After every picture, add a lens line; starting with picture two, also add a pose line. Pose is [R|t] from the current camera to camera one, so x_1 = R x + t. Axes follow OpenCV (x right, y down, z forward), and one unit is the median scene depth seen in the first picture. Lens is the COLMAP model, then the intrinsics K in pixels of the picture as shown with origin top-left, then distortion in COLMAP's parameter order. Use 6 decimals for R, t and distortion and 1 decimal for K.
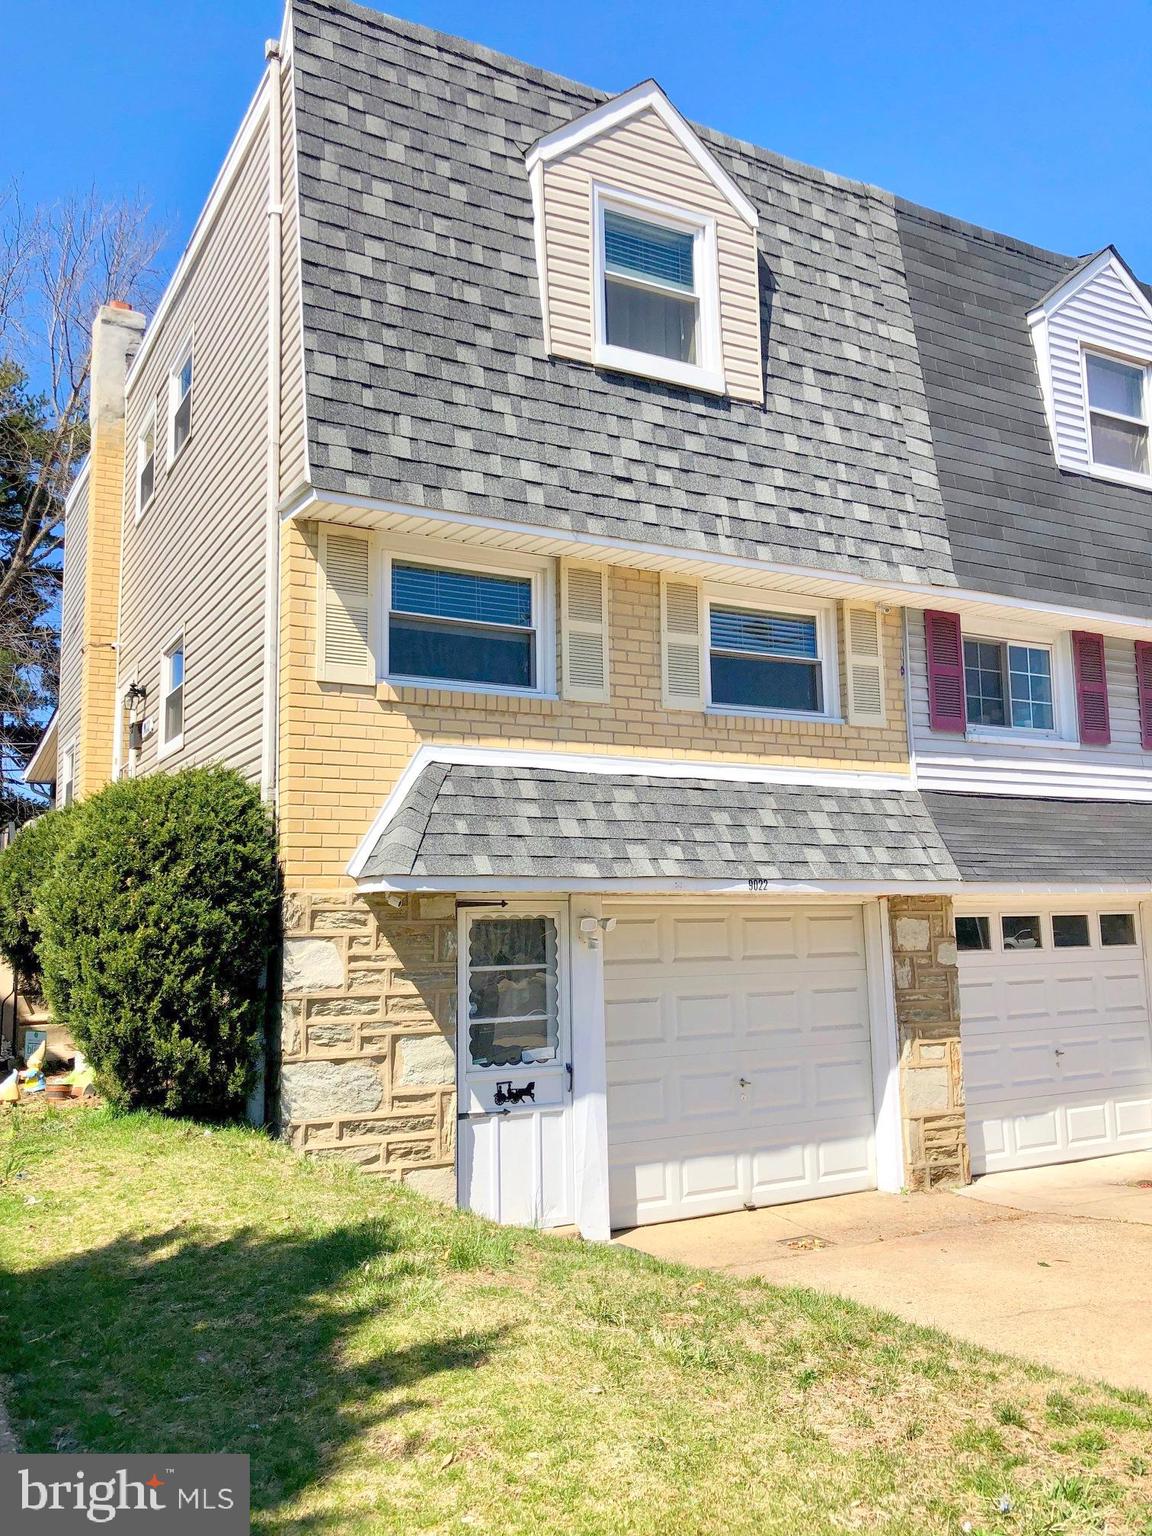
lens RADIAL K [[1250.3, 0, 575.9], [0, 1250.3, 765.7], [0, 0, 1]] dist [0.043631, -0.076963]
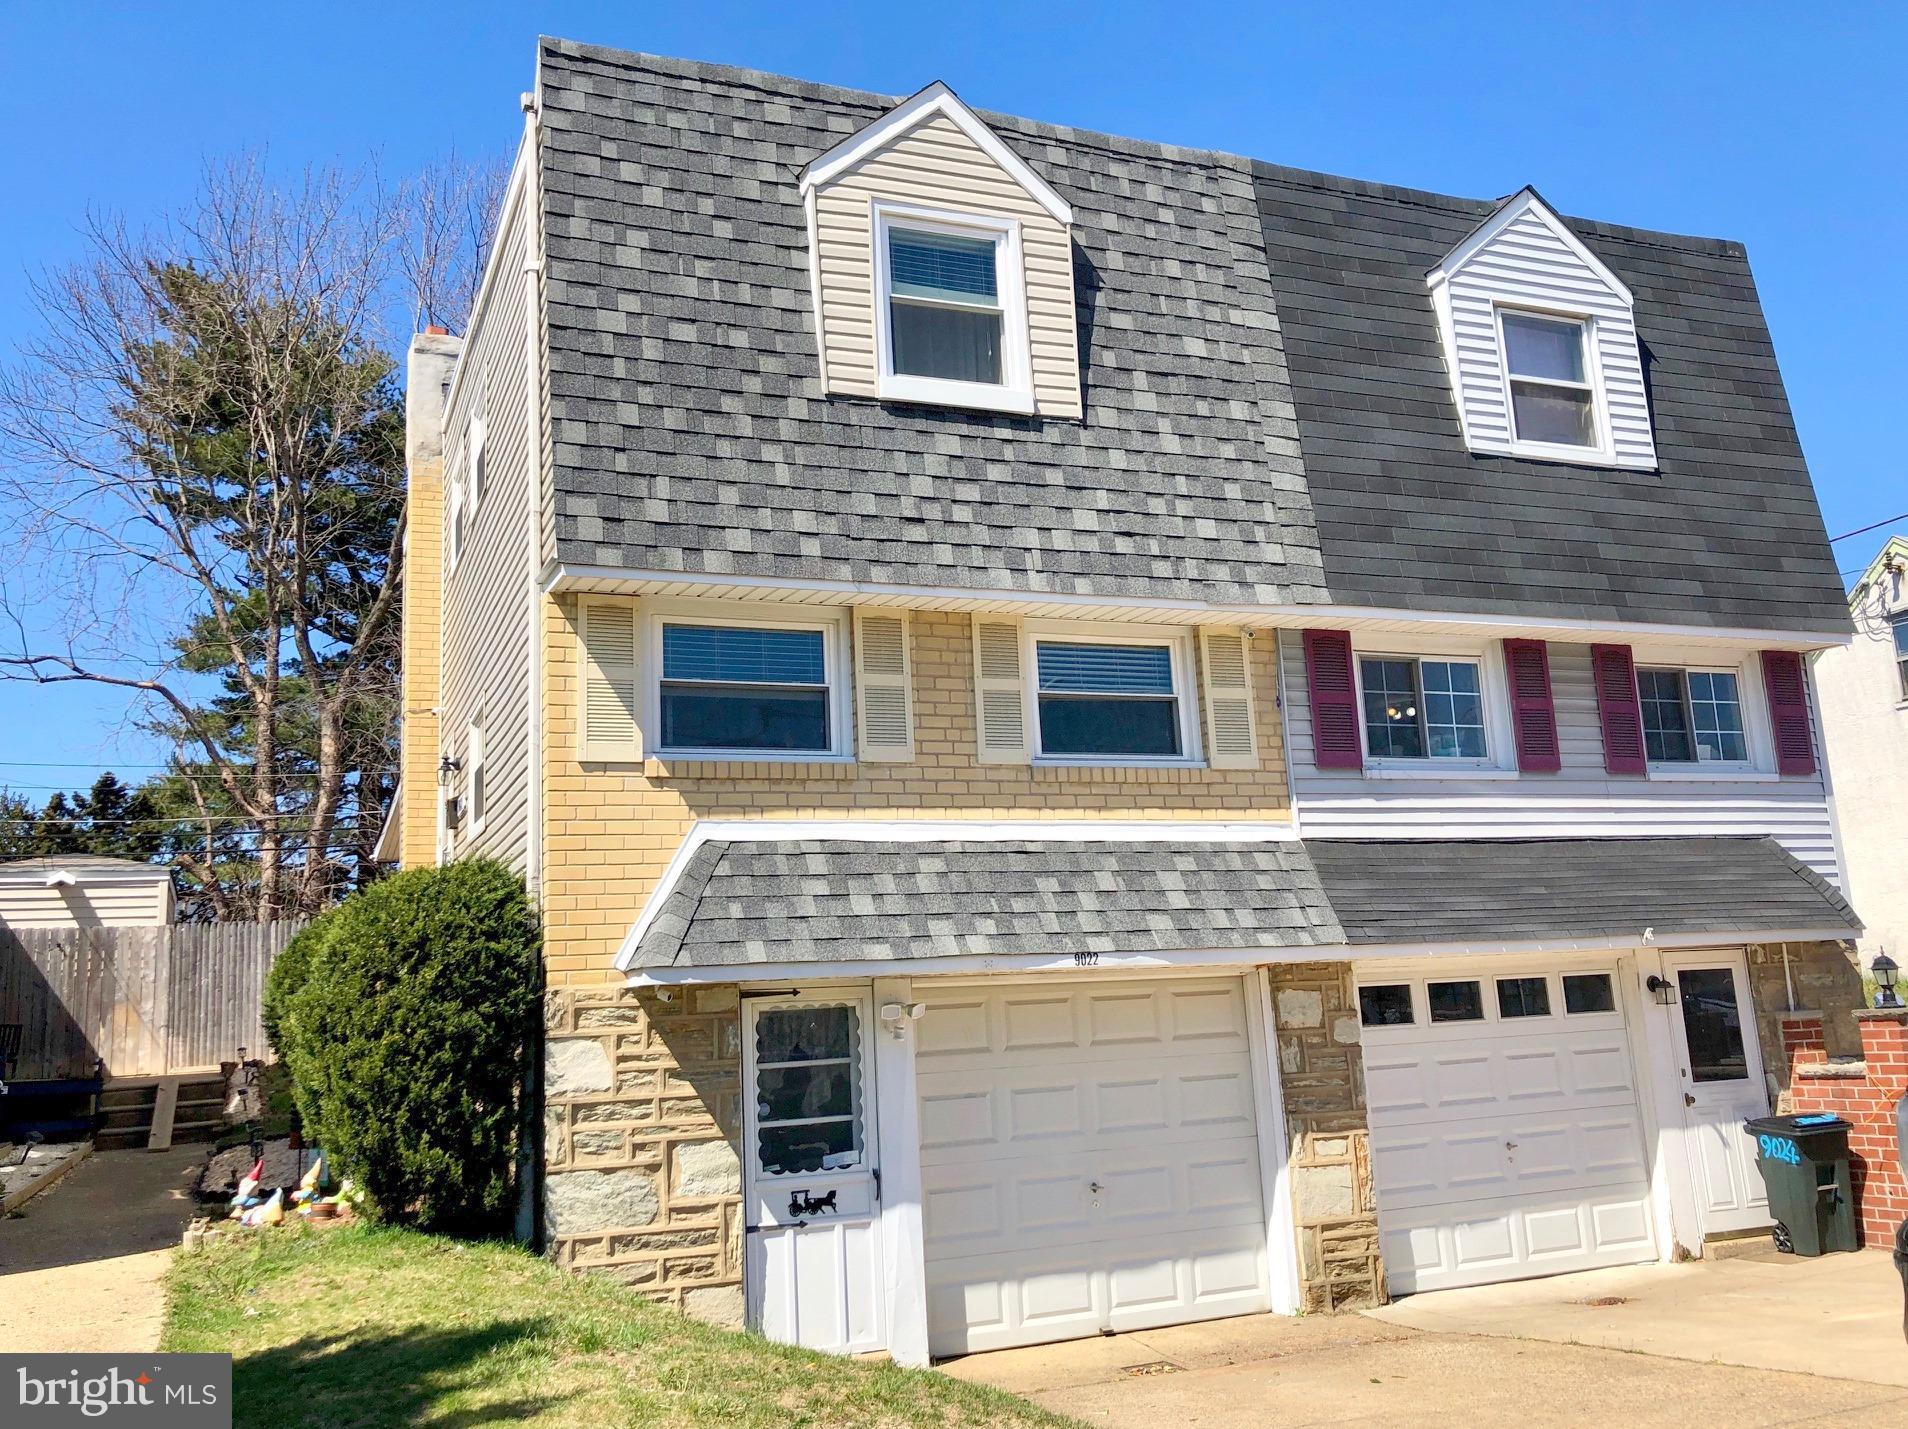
lens RADIAL K [[1627.0, 0, 951.1], [0, 1627.0, 695.3], [0, 0, 1]] dist [0.128073, -0.406263]
pose [[0.992481, -0.055244, -0.109226, 0.185100], [0.048623, 0.996867, -0.062383, -0.023889], [0.112330, 0.056603, 0.992057, -0.172610]]
